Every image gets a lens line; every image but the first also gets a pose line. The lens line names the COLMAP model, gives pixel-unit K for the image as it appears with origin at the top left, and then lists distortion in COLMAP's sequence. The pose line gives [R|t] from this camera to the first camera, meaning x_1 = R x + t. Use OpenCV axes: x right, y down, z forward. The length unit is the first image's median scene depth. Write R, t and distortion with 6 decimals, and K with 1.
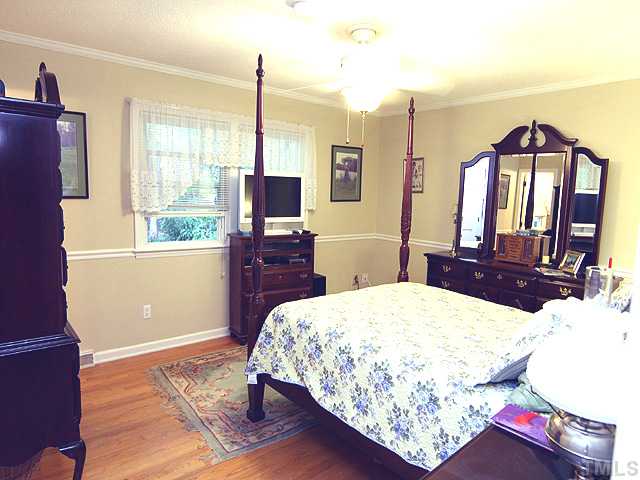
lens RADIAL K [[407.8, 0, 316.8], [0, 407.8, 232.0], [0, 0, 1]] dist [-0.001913, 0.000979]
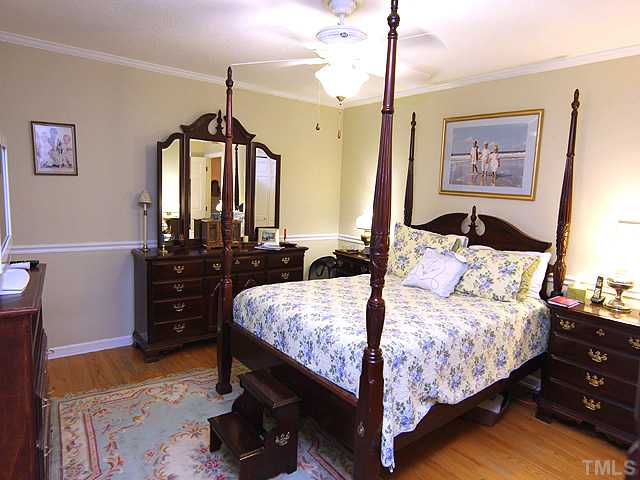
lens RADIAL K [[407.8, 0, 316.8], [0, 407.8, 232.0], [0, 0, 1]] dist [-0.001913, 0.000979]
pose [[0.050723, -0.132710, 0.989856, -0.554790], [0.062457, 0.989613, 0.129477, -0.087146], [-0.996758, 0.055256, 0.058485, 0.738366]]
